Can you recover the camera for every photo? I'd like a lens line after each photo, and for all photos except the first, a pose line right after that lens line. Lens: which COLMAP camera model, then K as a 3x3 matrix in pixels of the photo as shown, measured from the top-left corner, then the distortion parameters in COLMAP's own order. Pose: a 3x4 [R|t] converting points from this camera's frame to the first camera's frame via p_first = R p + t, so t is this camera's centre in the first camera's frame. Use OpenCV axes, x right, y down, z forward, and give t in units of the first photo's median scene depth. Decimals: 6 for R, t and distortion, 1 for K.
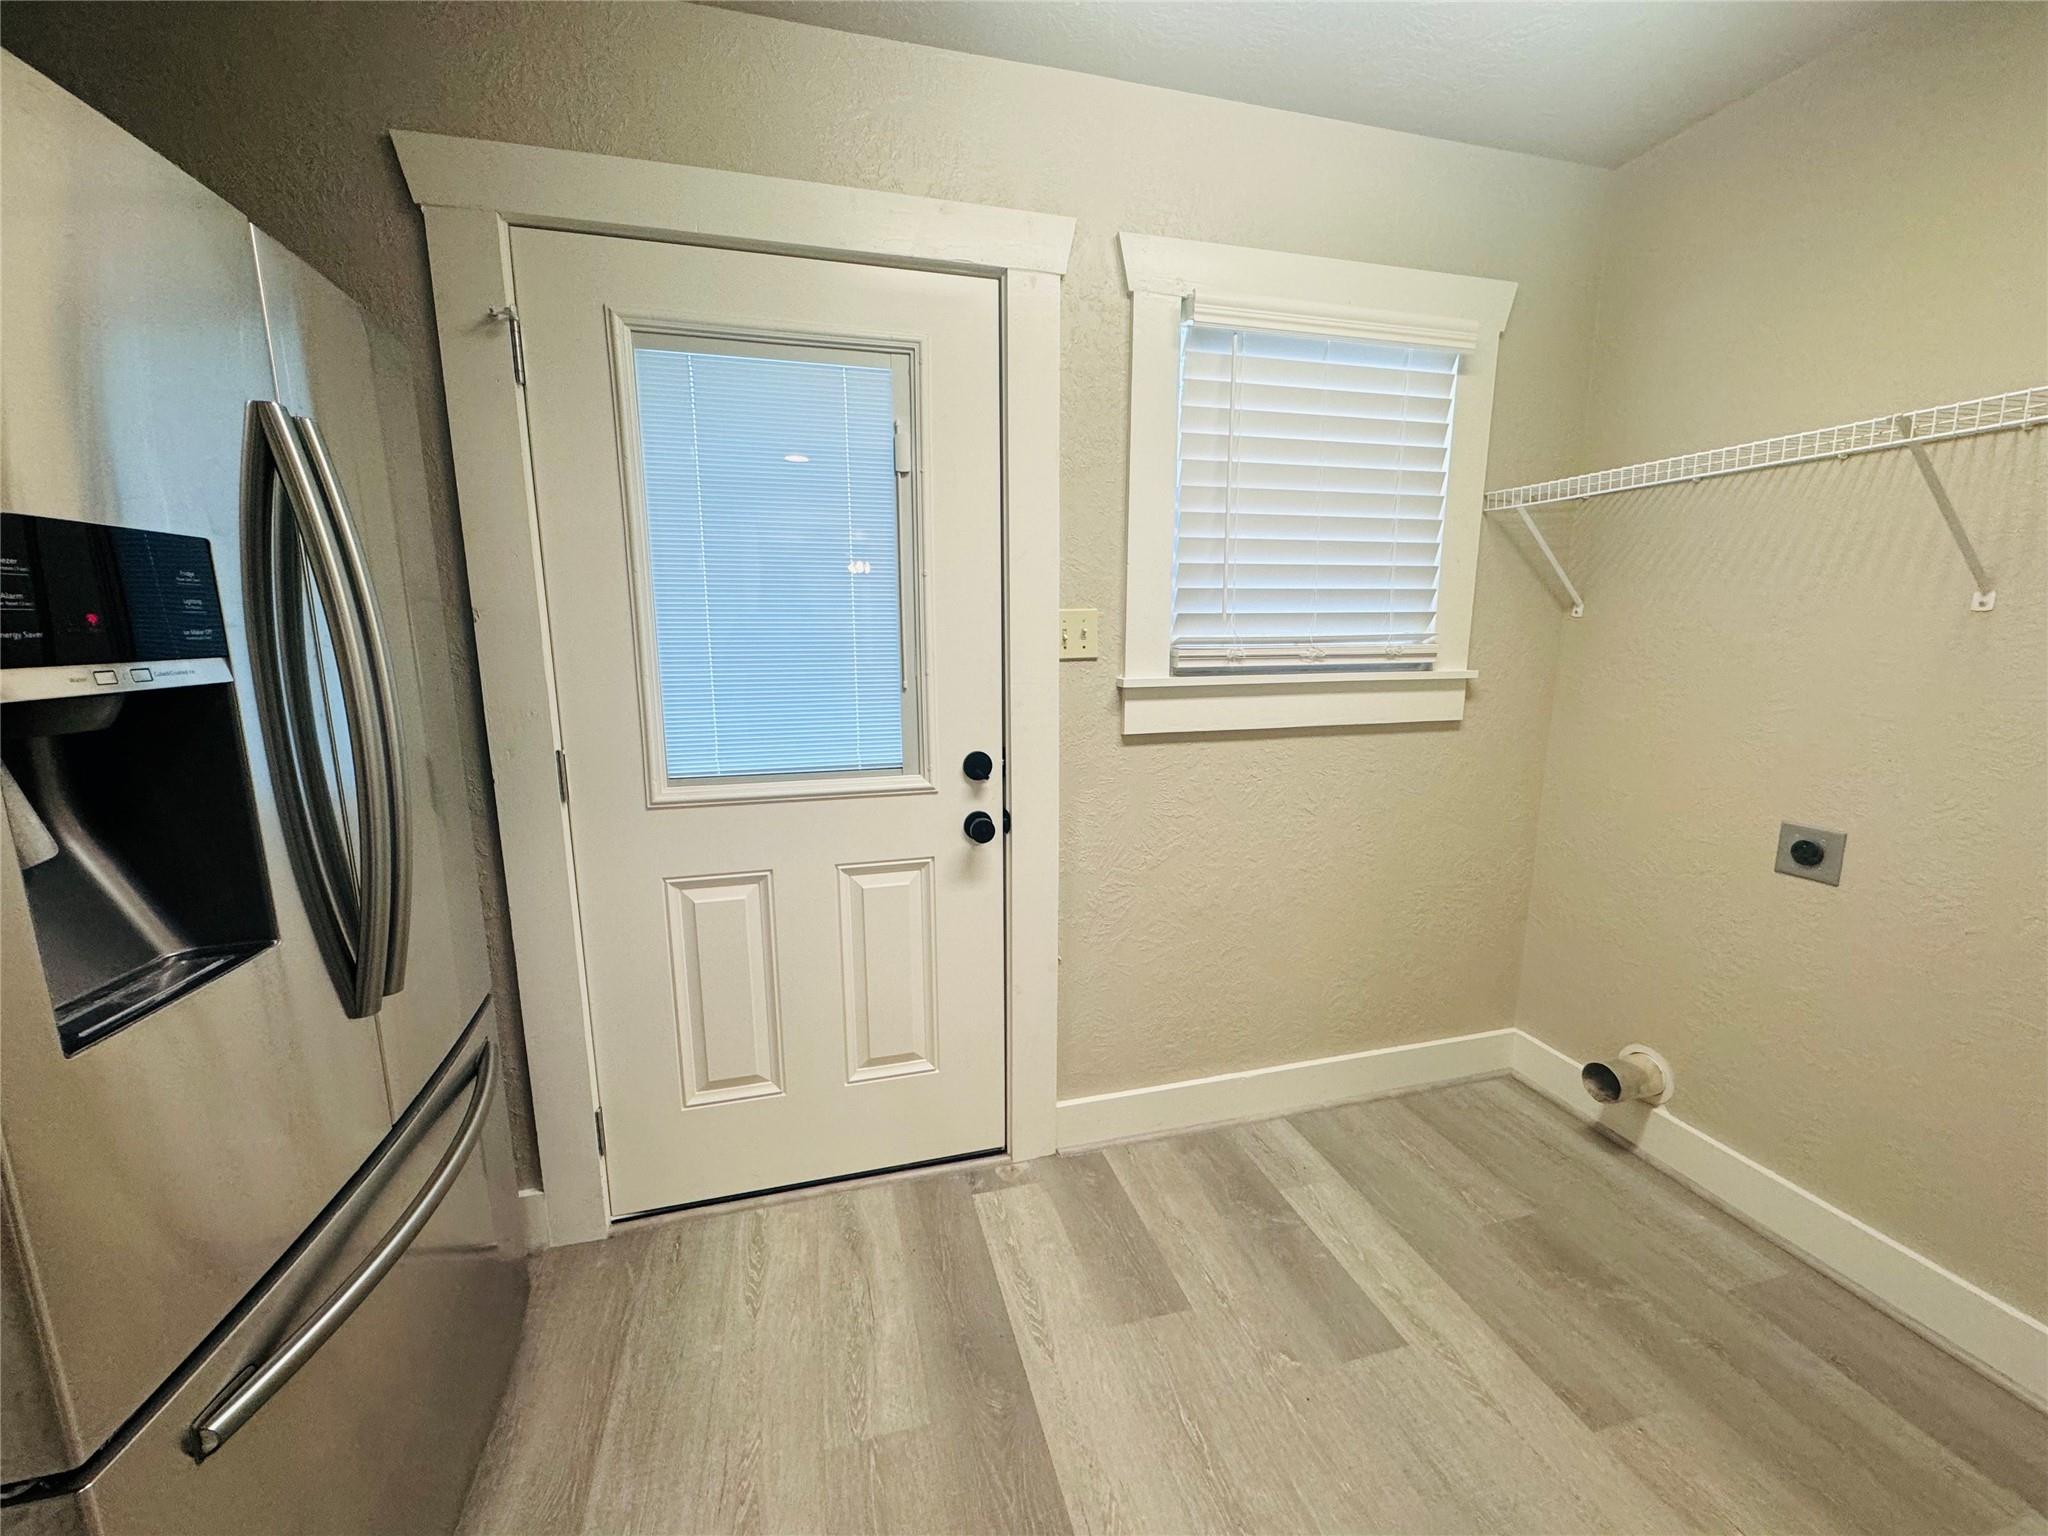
lens RADIAL K [[830.0, 0, 1031.4], [0, 830.0, 771.0], [0, 0, 1]] dist [-0.001788, -0.000053]
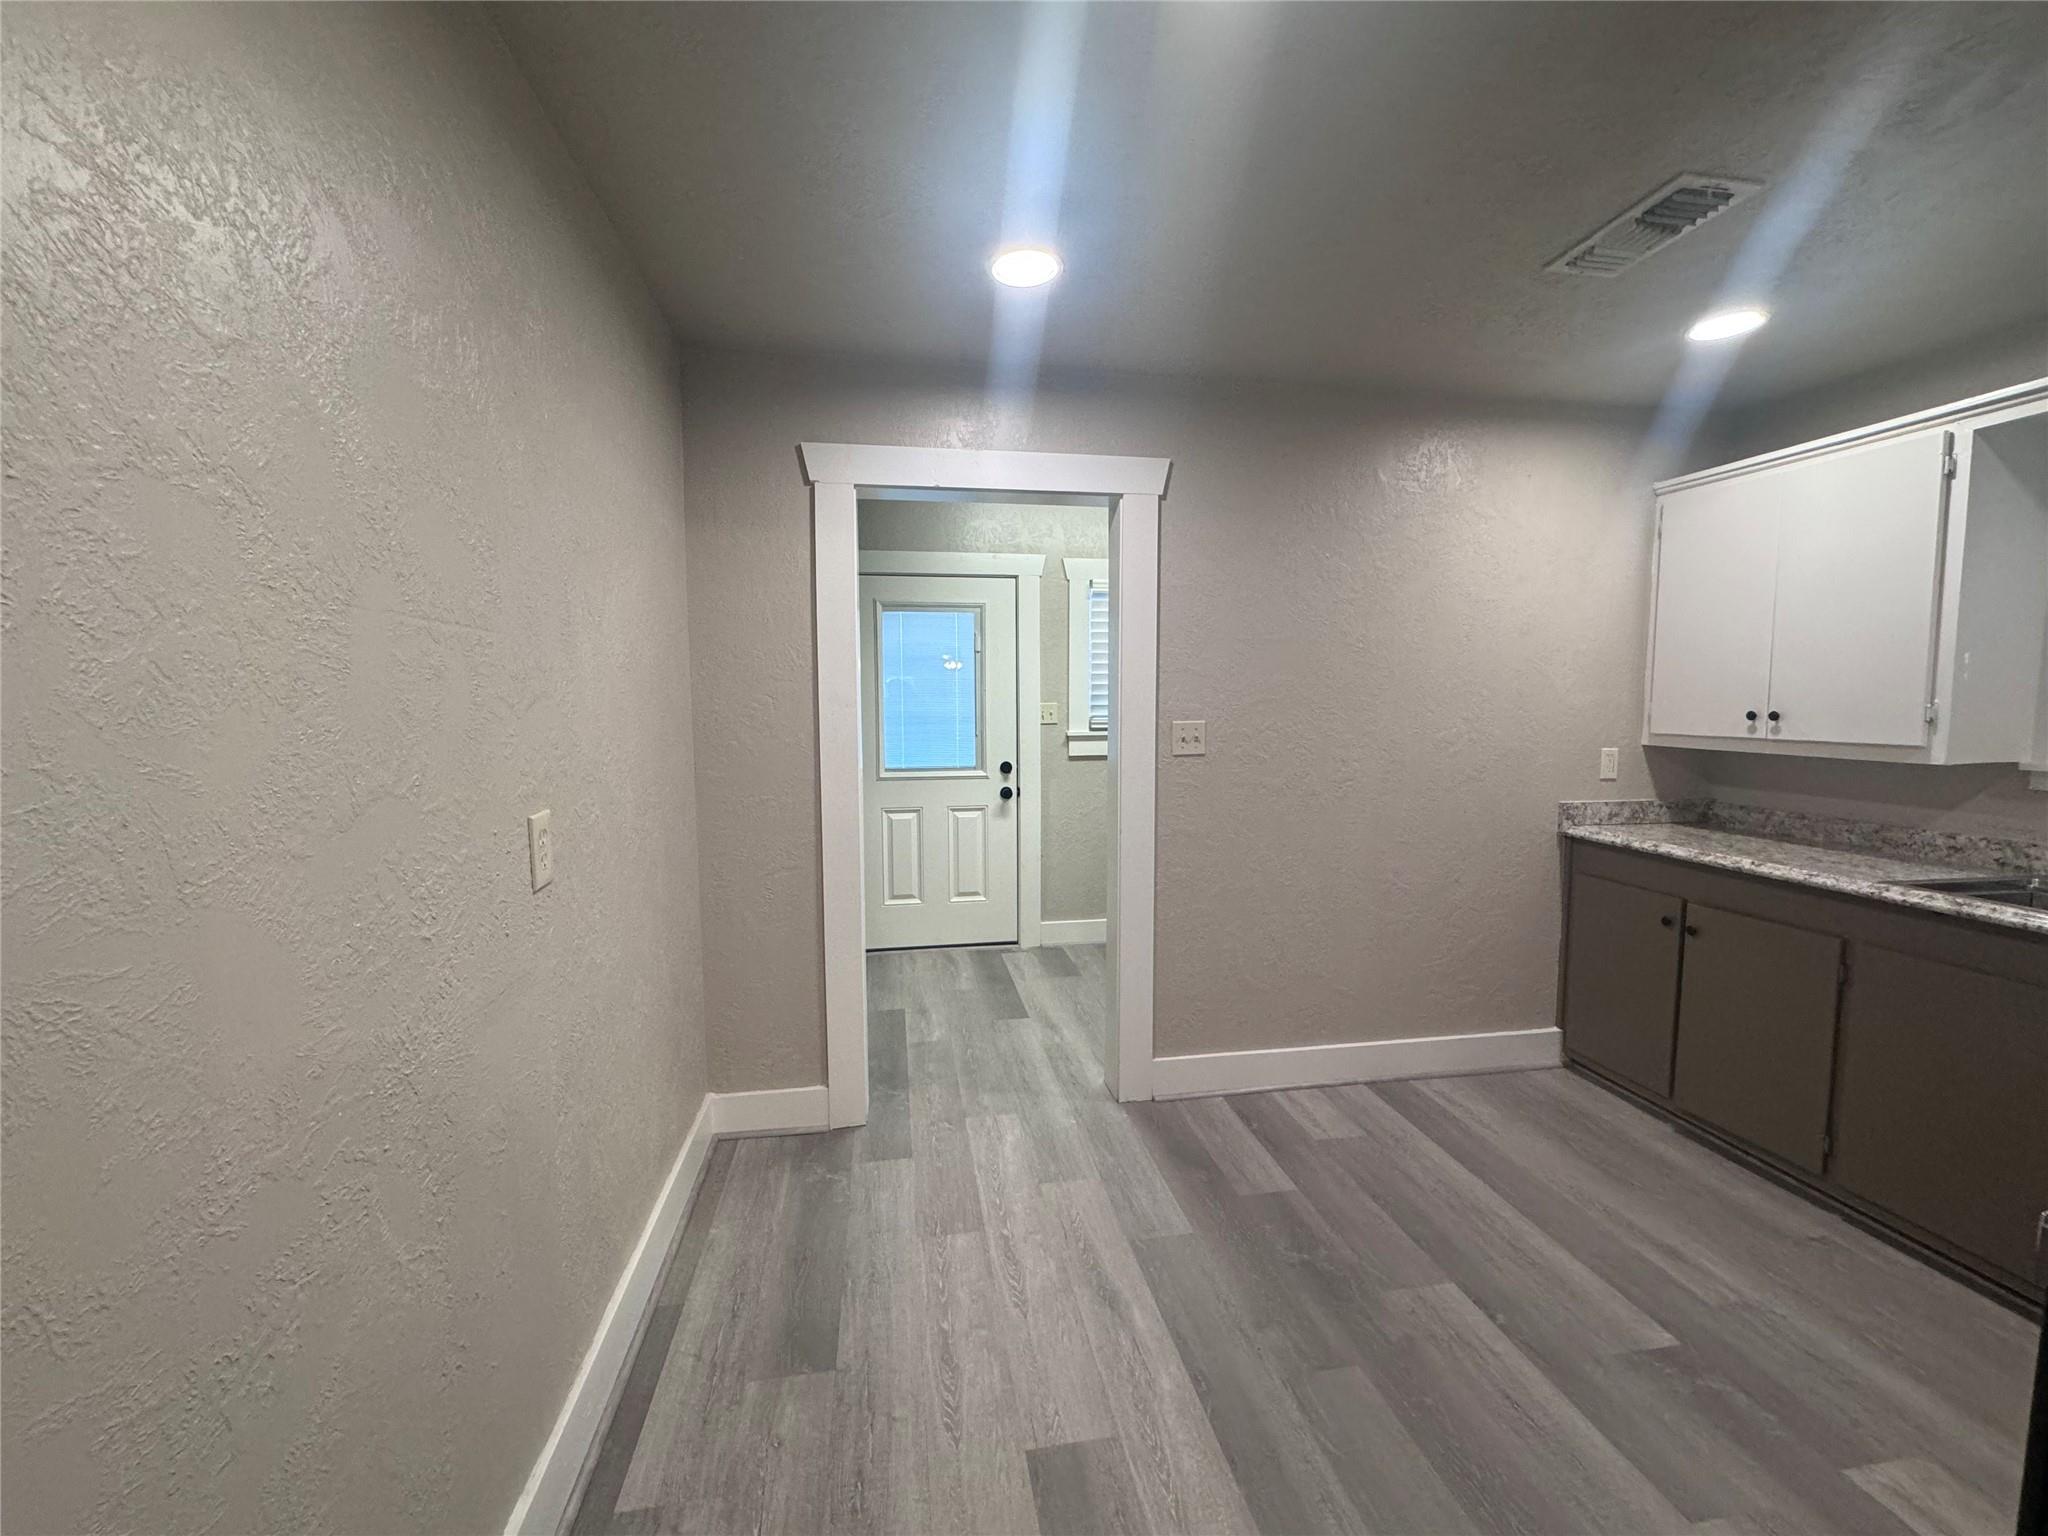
lens RADIAL K [[830.0, 0, 1031.4], [0, 830.0, 771.0], [0, 0, 1]] dist [-0.001788, -0.000053]
pose [[0.994918, 0.006060, -0.100510, 0.248276], [-0.015673, 0.995341, -0.095134, 0.229465], [0.099465, 0.096226, 0.990377, -1.367134]]
